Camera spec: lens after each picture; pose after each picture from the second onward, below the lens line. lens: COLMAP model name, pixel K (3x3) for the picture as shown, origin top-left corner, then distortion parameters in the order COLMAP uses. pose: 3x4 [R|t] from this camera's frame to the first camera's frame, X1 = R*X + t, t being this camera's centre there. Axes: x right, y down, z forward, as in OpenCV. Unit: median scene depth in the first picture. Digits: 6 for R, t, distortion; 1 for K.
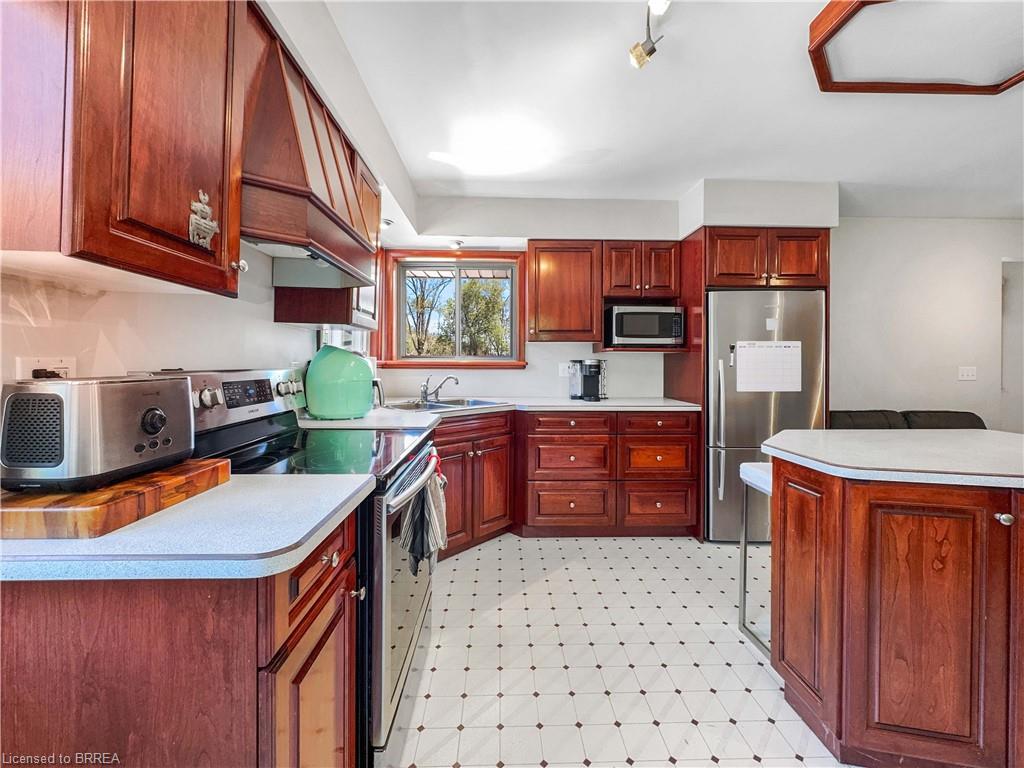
lens RADIAL K [[419.6, 0, 512.7], [0, 419.6, 370.0], [0, 0, 1]] dist [-0.001858, 0.000274]
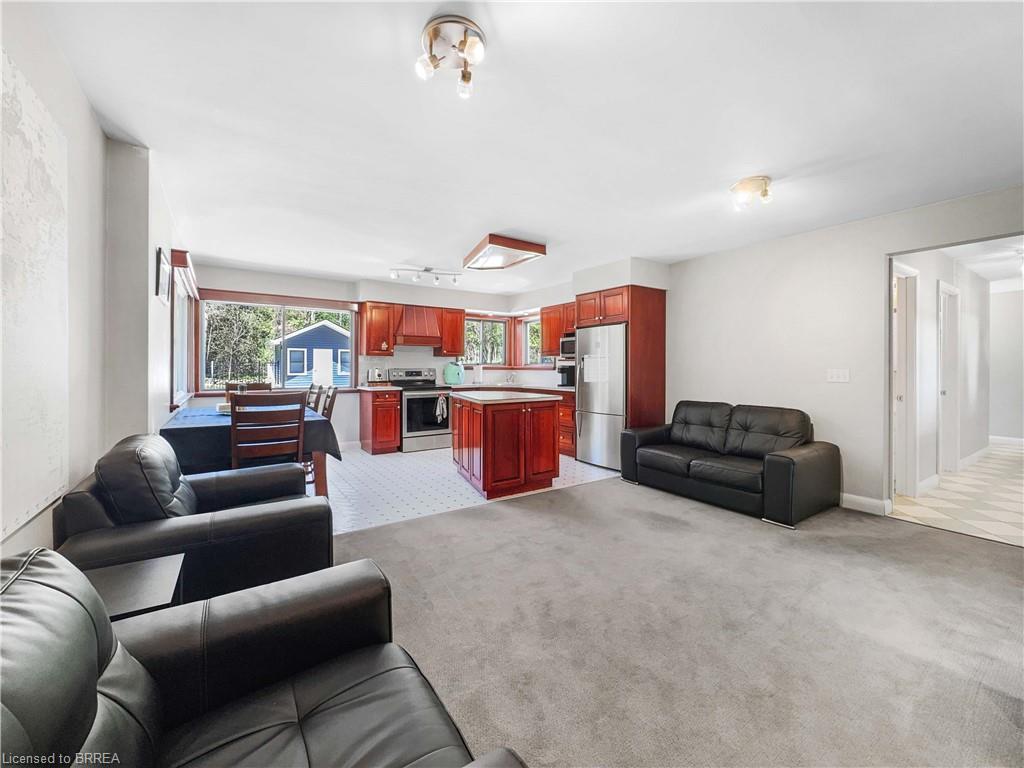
lens RADIAL K [[419.6, 0, 512.7], [0, 419.6, 370.0], [0, 0, 1]] dist [-0.001858, 0.000274]
pose [[0.535879, 0.002013, -0.844292, 1.915447], [-0.010114, 0.999941, -0.004035, 0.008864], [0.844234, 0.010701, 0.535868, -0.272224]]
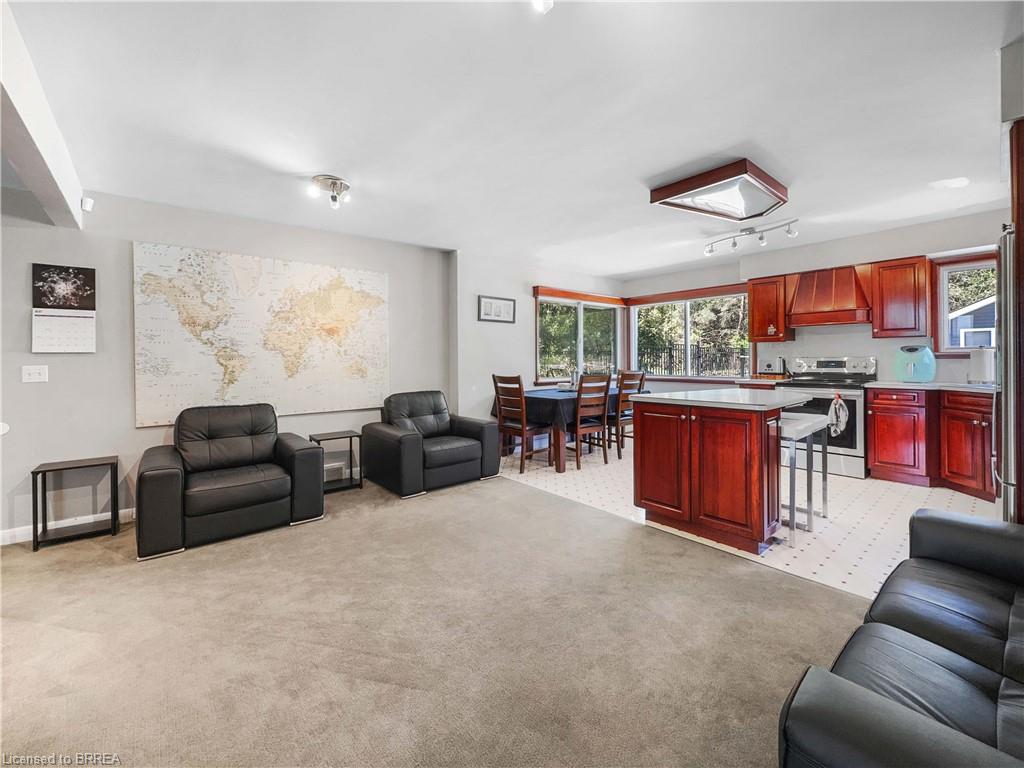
lens RADIAL K [[423.3, 0, 515.7], [0, 423.3, 362.8], [0, 0, 1]] dist [-0.003538, -0.000296]
pose [[-0.781042, 0.009631, -0.624404, 1.690011], [-0.001507, 0.999849, 0.017307, -0.007844], [0.624477, 0.014458, -0.780910, 1.026831]]
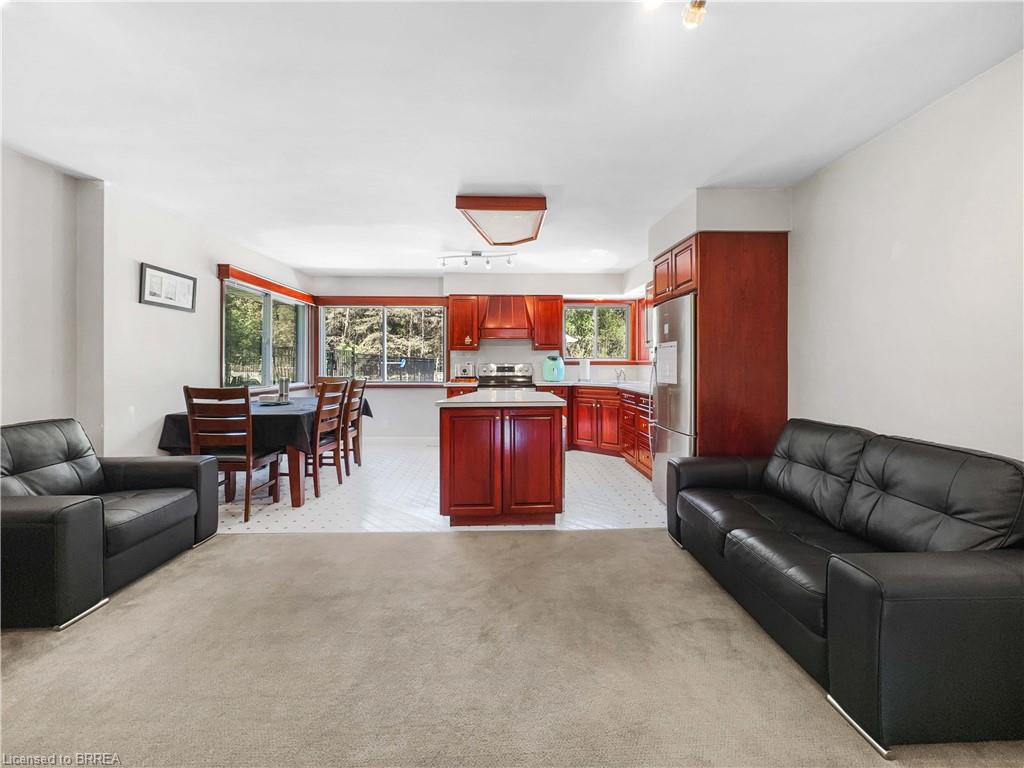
lens RADIAL K [[423.3, 0, 515.7], [0, 423.3, 362.8], [0, 0, 1]] dist [-0.003538, -0.000296]
pose [[0.006364, -0.003928, -0.999972, 1.832011], [-0.010400, 0.999938, -0.003994, 0.000988], [0.999926, 0.010425, 0.006323, 0.537691]]
